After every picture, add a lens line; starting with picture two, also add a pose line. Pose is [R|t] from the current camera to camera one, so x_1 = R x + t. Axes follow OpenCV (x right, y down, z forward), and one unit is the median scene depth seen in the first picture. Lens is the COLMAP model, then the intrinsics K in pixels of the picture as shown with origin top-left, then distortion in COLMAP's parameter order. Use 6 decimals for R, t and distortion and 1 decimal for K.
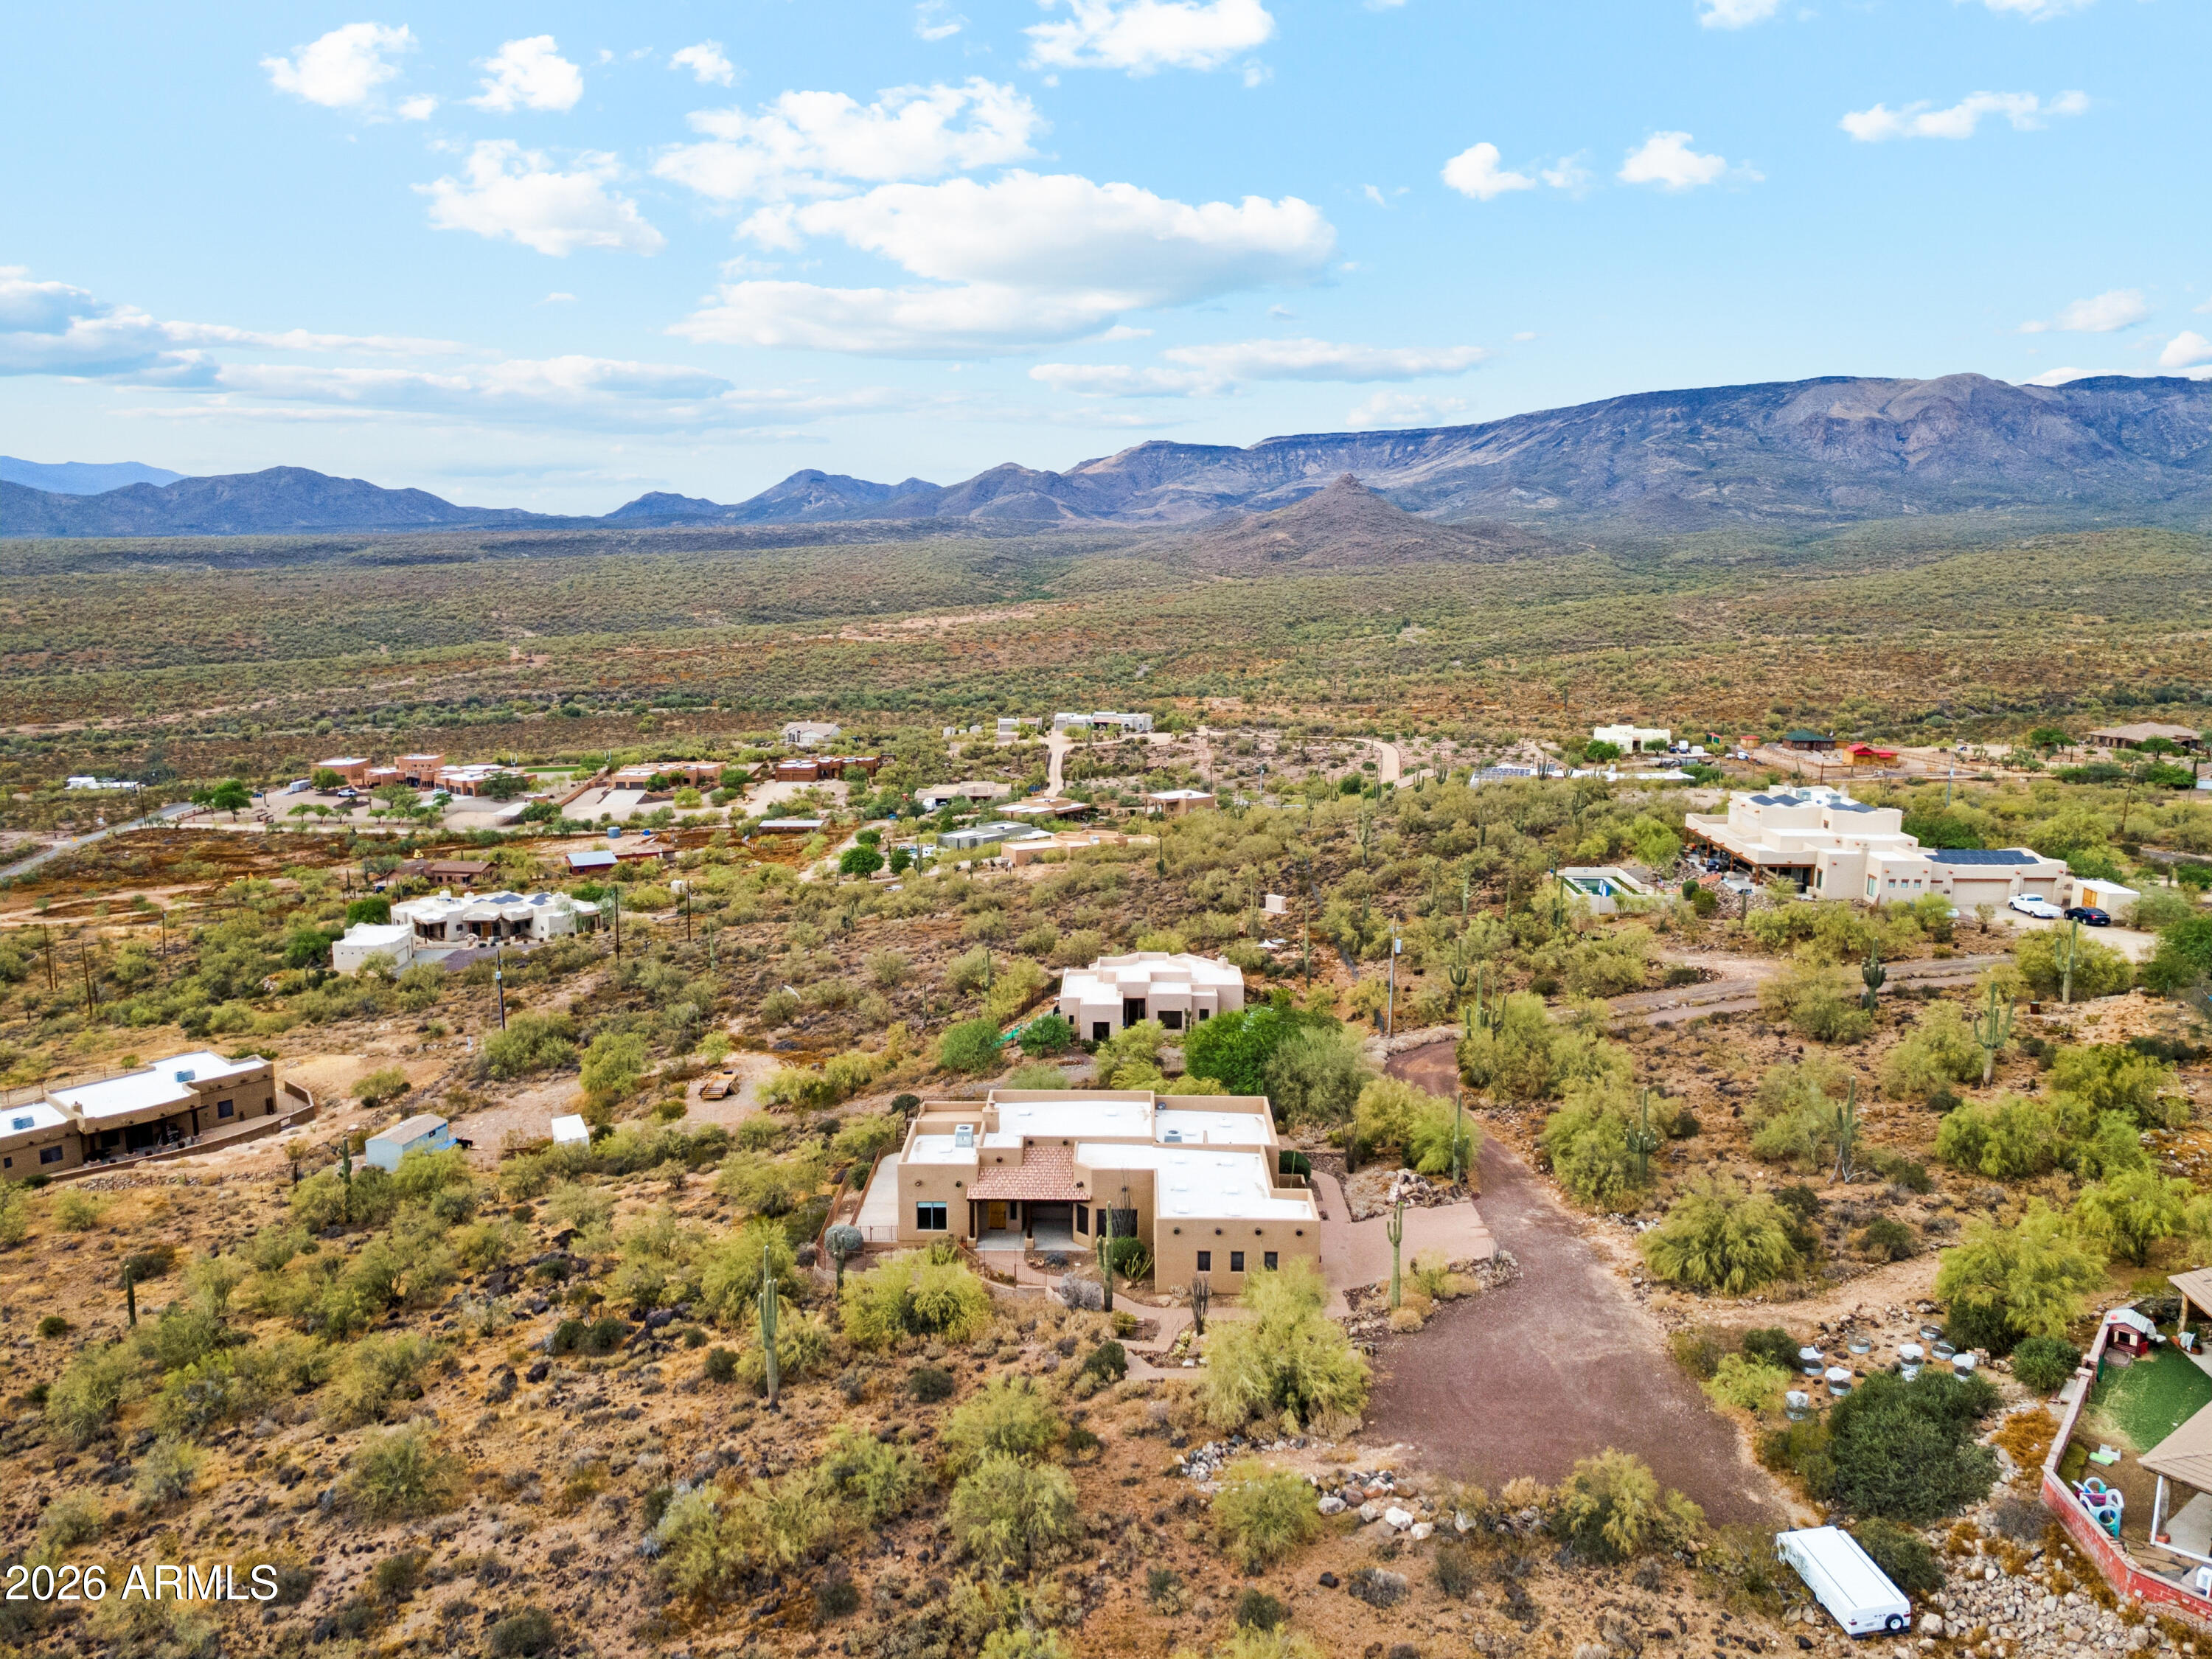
lens RADIAL K [[1628.8, 0, 1093.0], [0, 1628.8, 830.8], [0, 0, 1]] dist [0.001444, 0.057833]
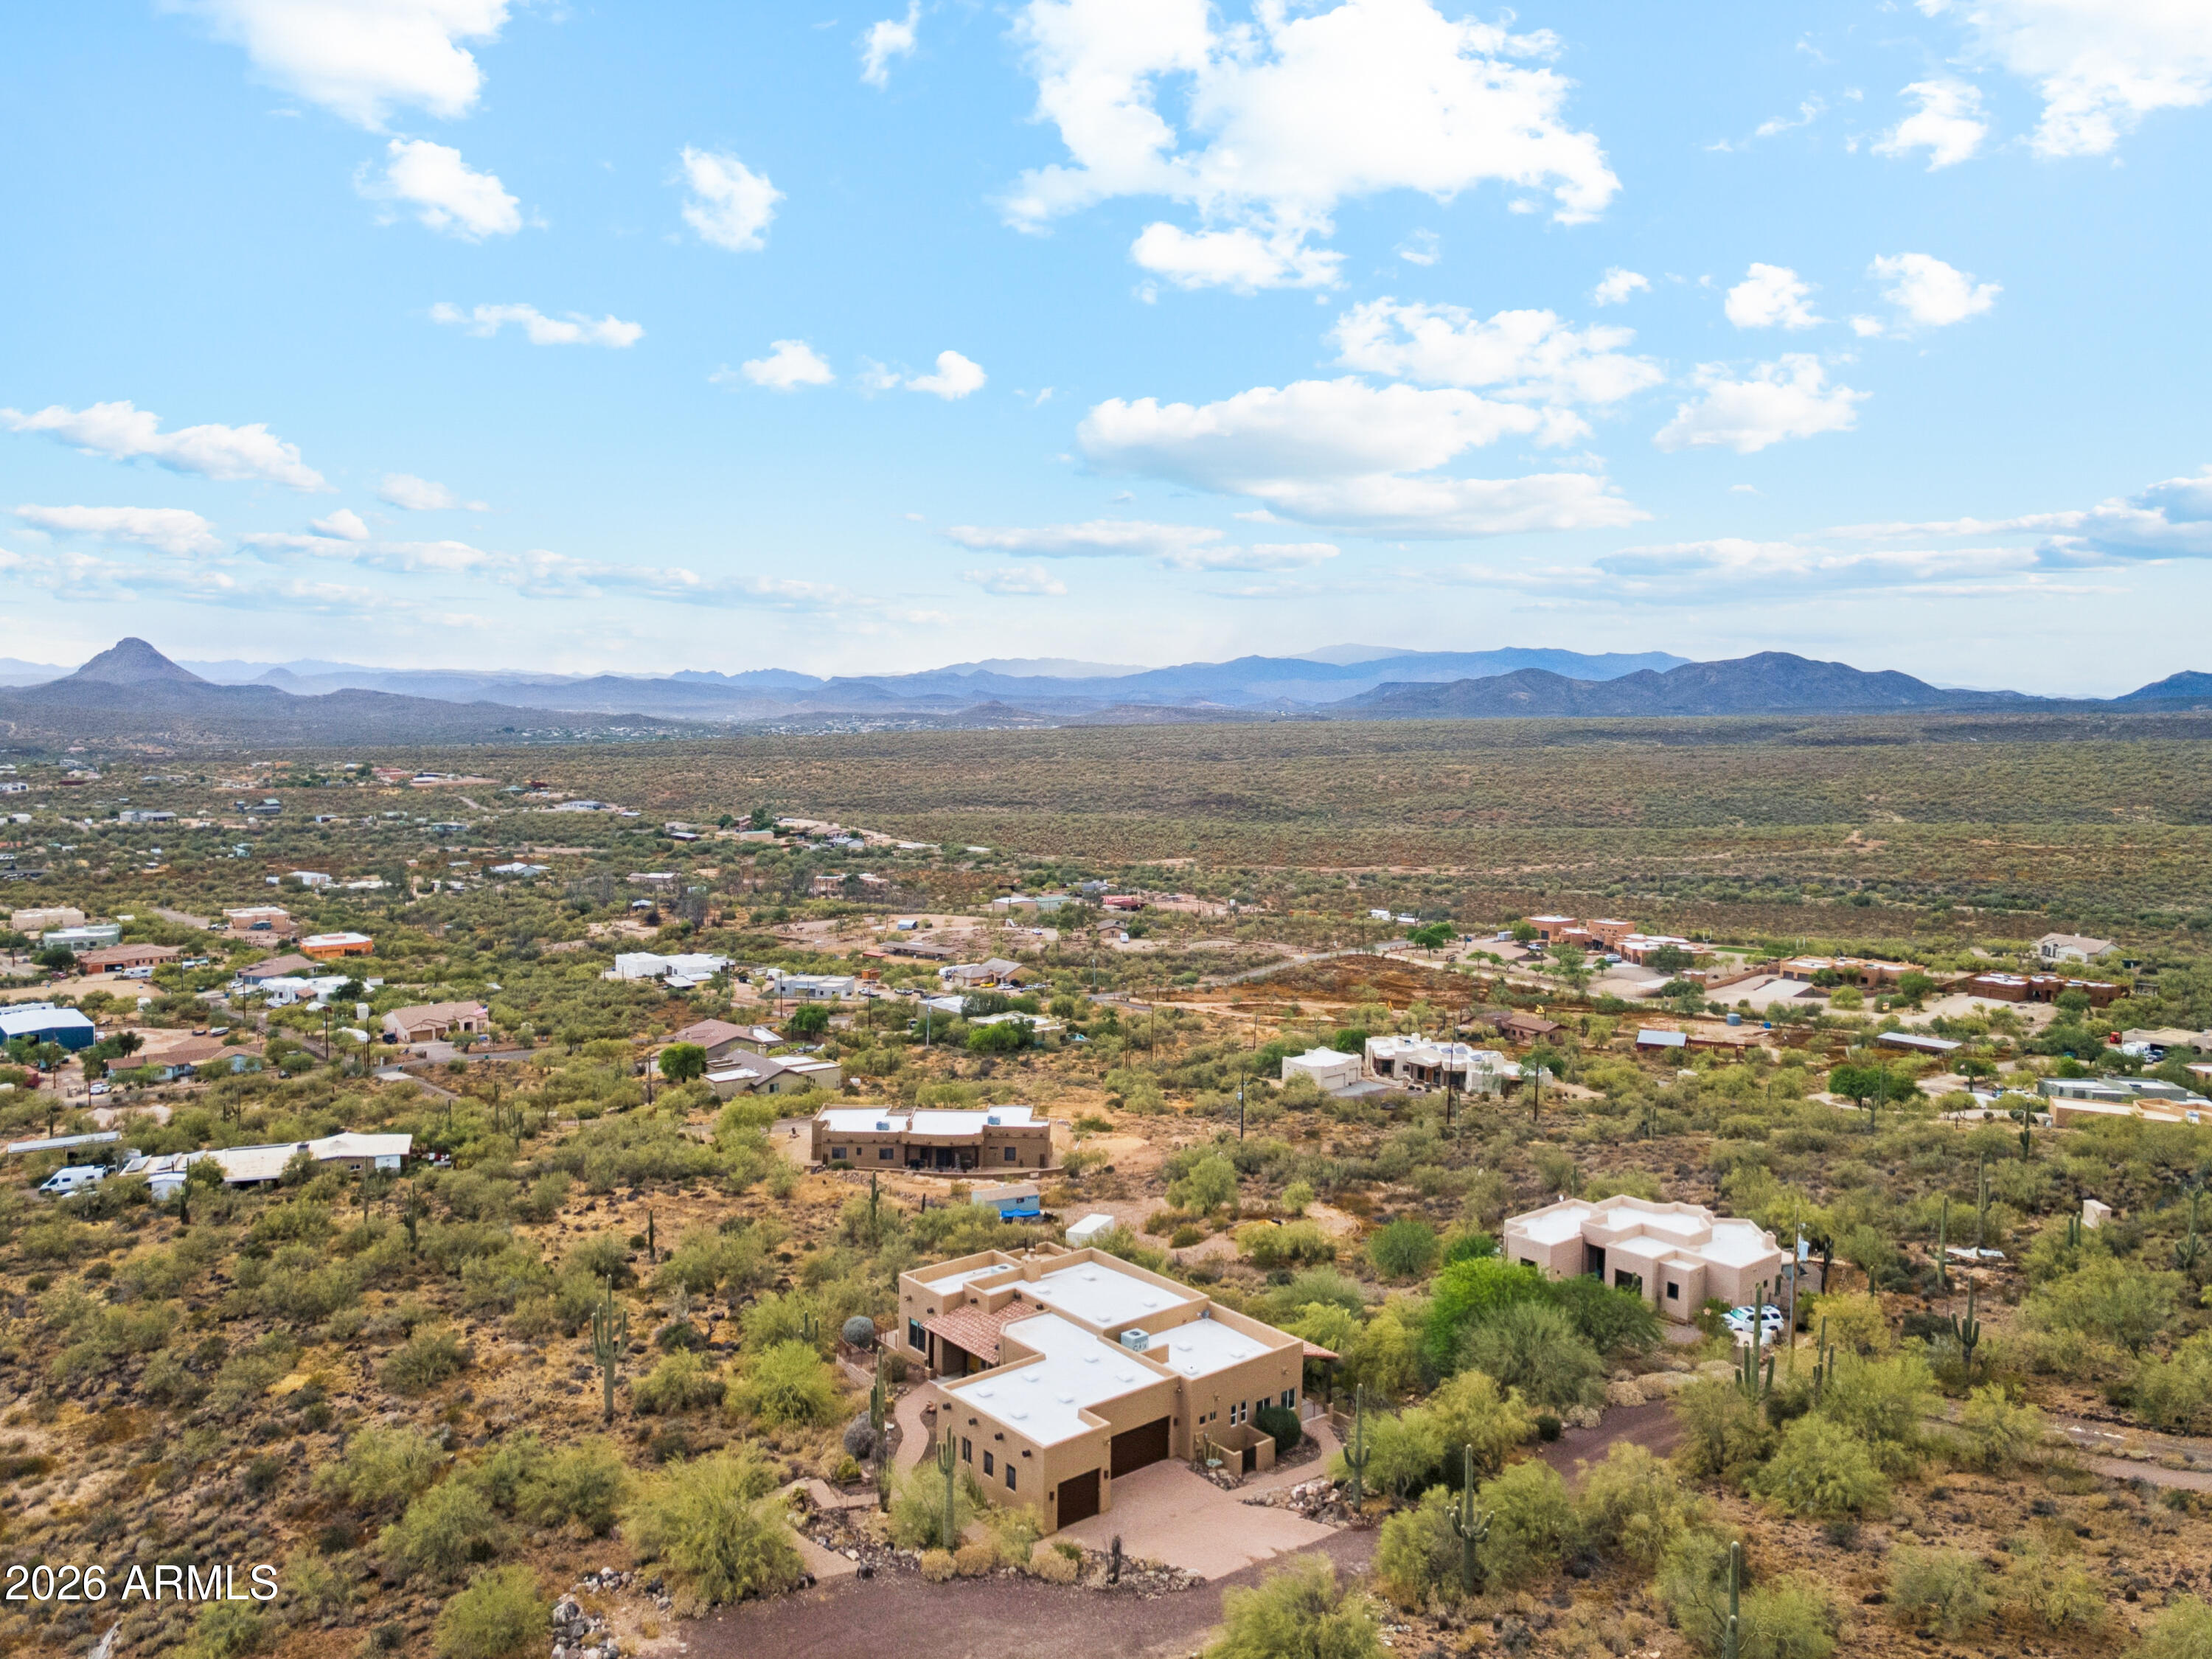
lens RADIAL K [[1630.6, 0, 1109.2], [0, 1630.6, 830.5], [0, 0, 1]] dist [0.035158, 0.020065]
pose [[0.662756, 0.068575, -0.745689, 0.083572], [-0.150488, 0.987680, -0.042923, -0.005876], [0.733558, 0.140665, 0.664910, 0.041100]]
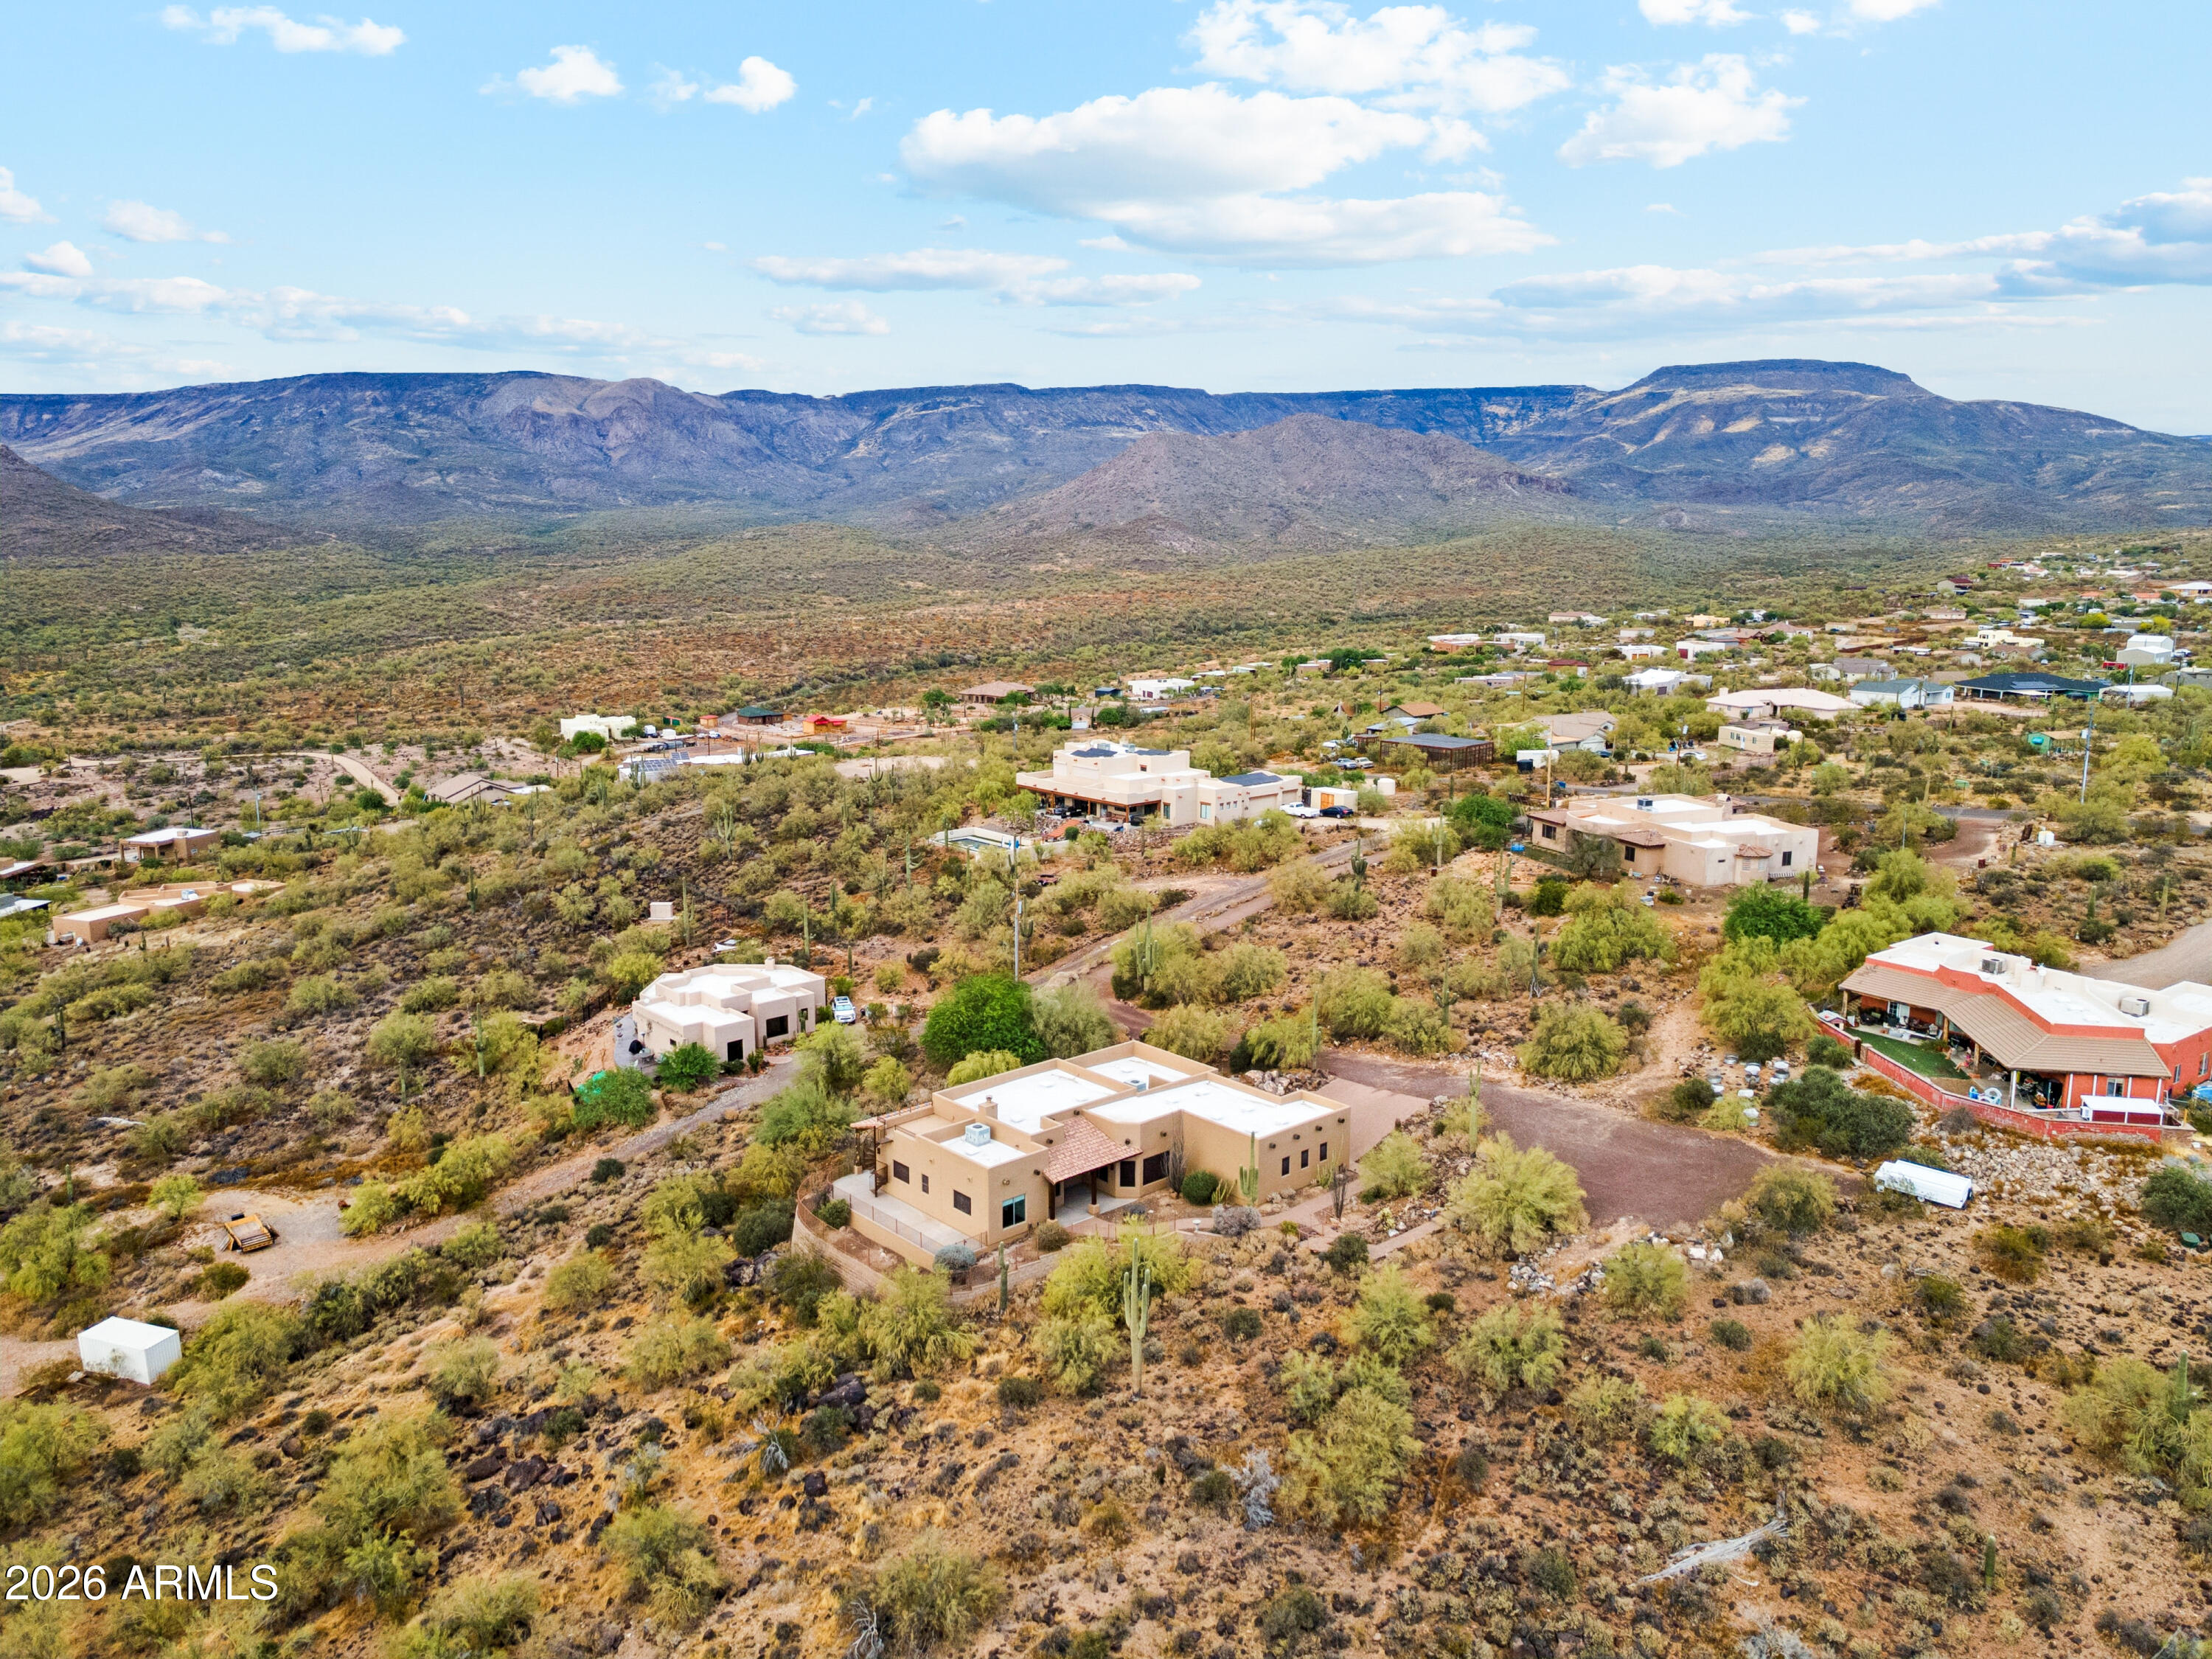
lens RADIAL K [[1630.6, 0, 1109.2], [0, 1630.6, 830.5], [0, 0, 1]] dist [0.035158, 0.020065]
pose [[0.723040, -0.126933, 0.679044, -0.082291], [0.123403, 0.990896, 0.053829, -0.005271], [-0.679695, 0.044875, 0.732121, 0.023755]]
